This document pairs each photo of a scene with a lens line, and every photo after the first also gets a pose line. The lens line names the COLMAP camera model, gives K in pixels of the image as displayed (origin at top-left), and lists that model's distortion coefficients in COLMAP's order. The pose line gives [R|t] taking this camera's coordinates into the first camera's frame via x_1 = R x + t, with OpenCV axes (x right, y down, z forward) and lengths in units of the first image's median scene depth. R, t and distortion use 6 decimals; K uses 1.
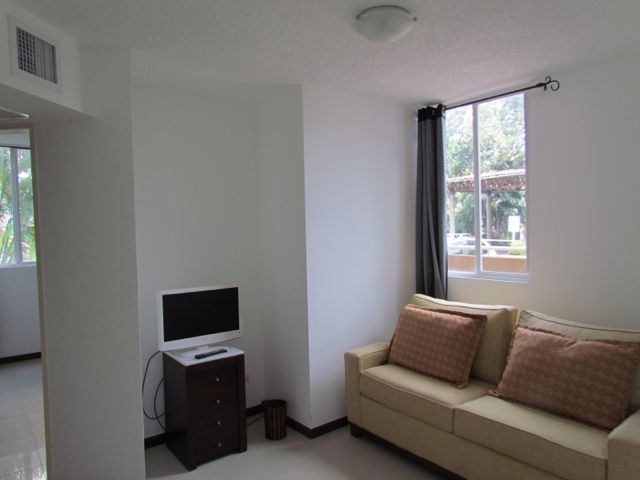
lens RADIAL K [[456.3, 0, 321.6], [0, 456.3, 242.1], [0, 0, 1]] dist [-0.020737, 0.000040]
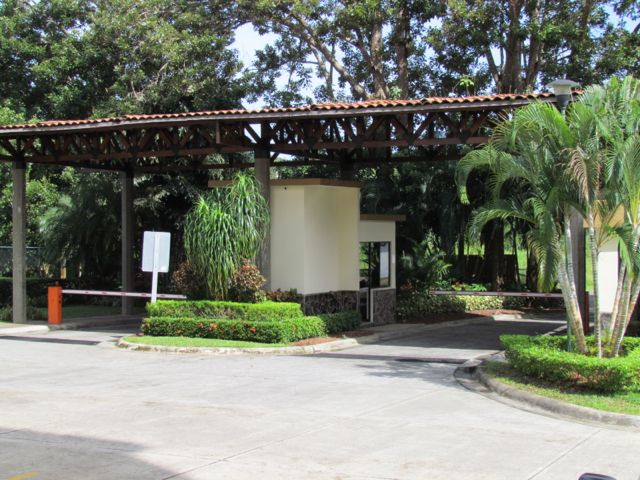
lens RADIAL K [[1057.3, 0, 320.0], [0, 1057.3, 240.0], [0, 0, 1]] dist [0.003928, 0.061114]
pose [[0.904285, 0.026015, 0.426136, 0.121230], [-0.005381, 0.998757, -0.049554, -0.004549], [-0.426896, 0.042518, 0.903301, 0.105238]]
